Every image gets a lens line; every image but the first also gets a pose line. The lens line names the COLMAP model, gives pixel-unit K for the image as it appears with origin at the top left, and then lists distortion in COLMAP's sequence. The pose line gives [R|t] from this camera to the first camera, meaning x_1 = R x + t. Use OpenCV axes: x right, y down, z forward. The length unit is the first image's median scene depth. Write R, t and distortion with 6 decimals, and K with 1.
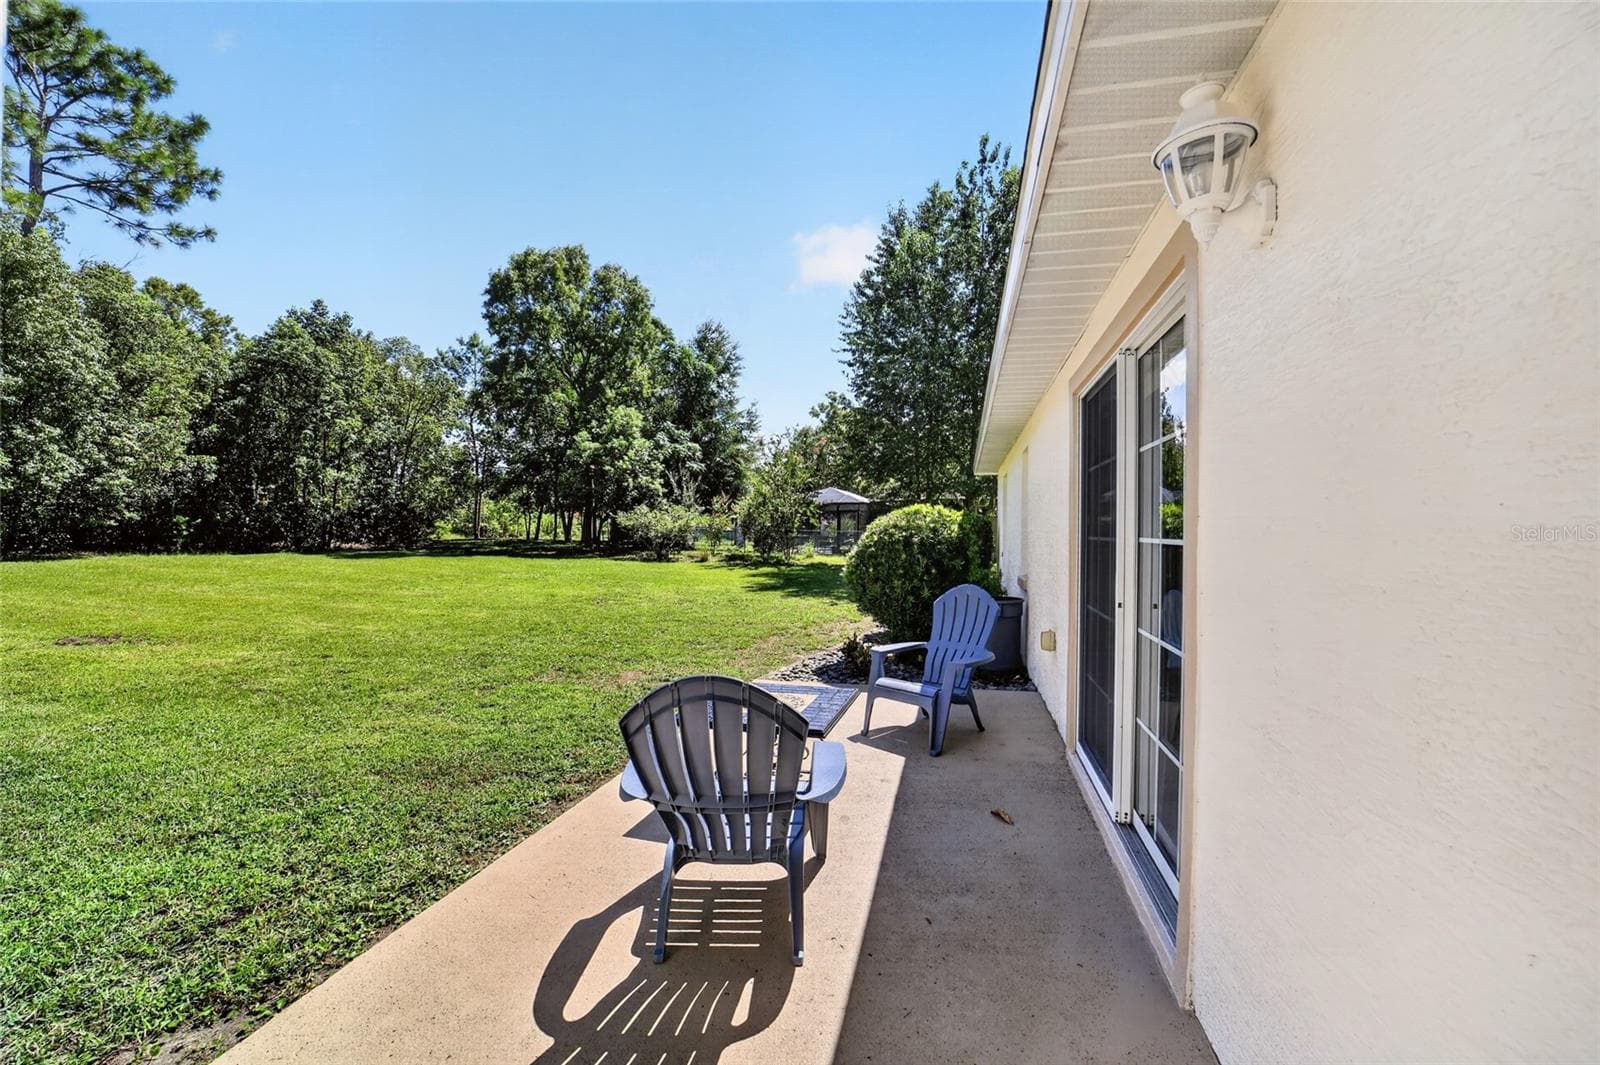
lens RADIAL K [[614.7, 0, 806.5], [0, 614.7, 538.8], [0, 0, 1]] dist [-0.039522, 0.007497]
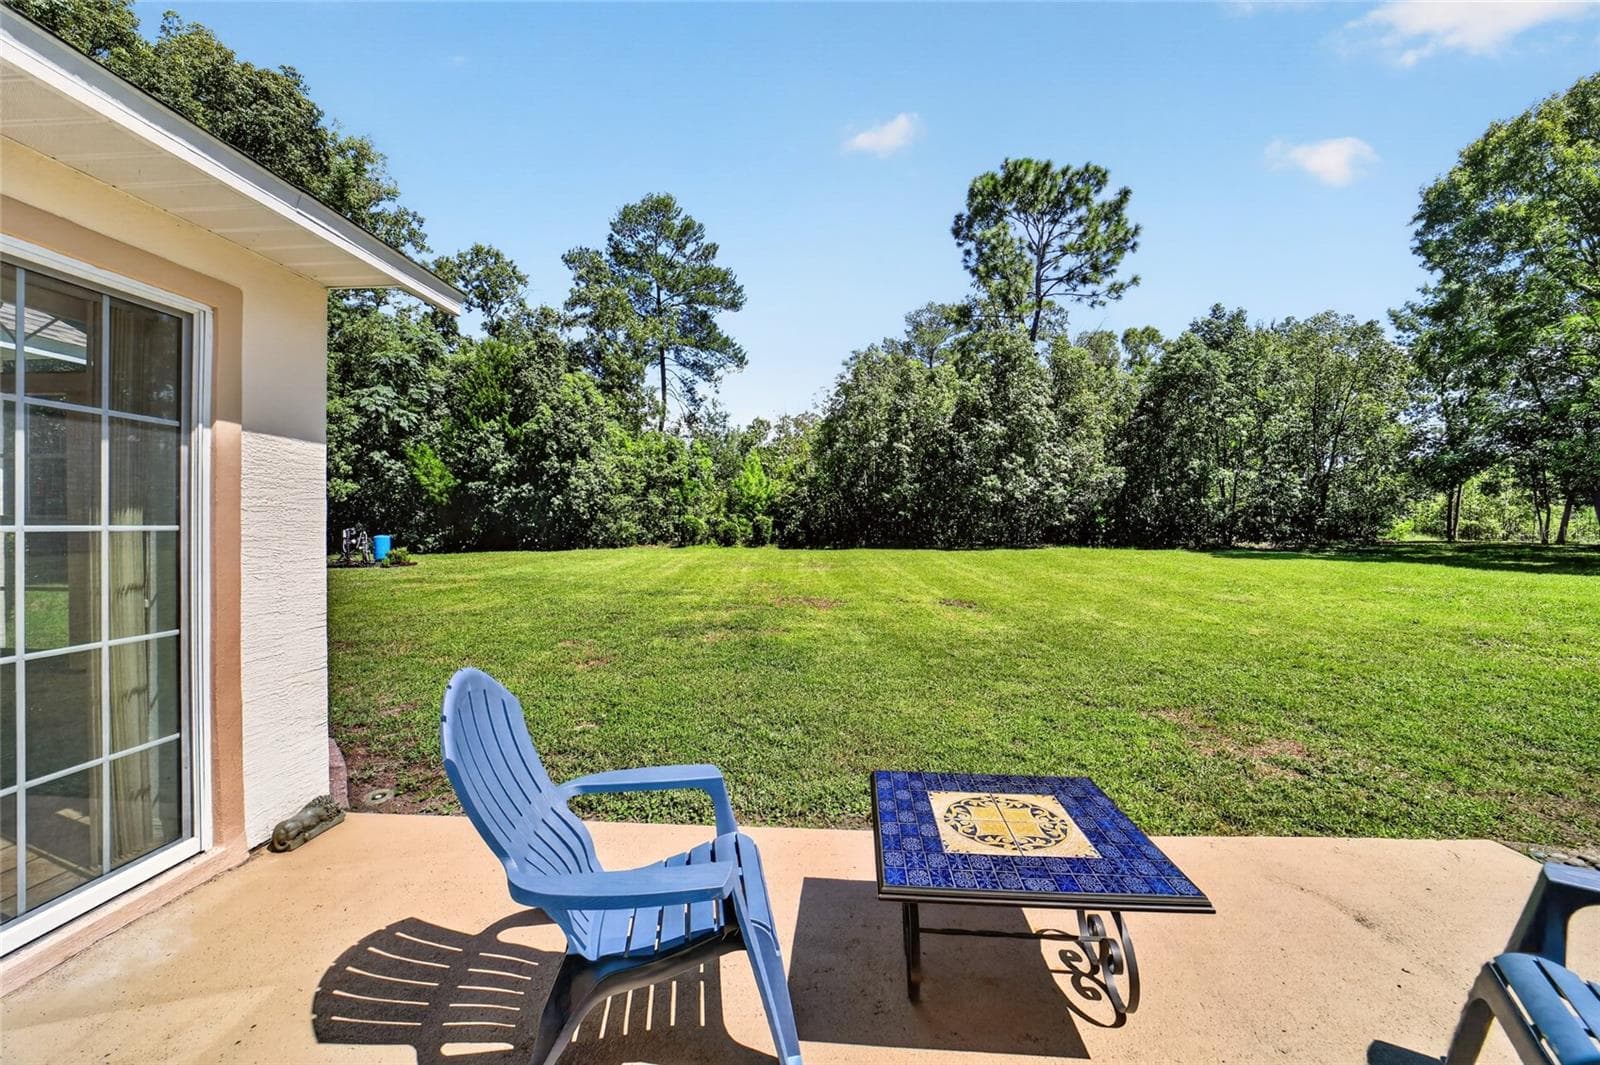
lens RADIAL K [[620.5, 0, 800.0], [0, 620.5, 532.5], [0, 0, 1]] dist [-0.040997, 0.010042]
pose [[0.193248, 0.007747, -0.981119, 0.073950], [-0.017196, 0.999842, 0.004507, -0.001343], [0.980999, 0.016001, 0.193351, 0.110349]]
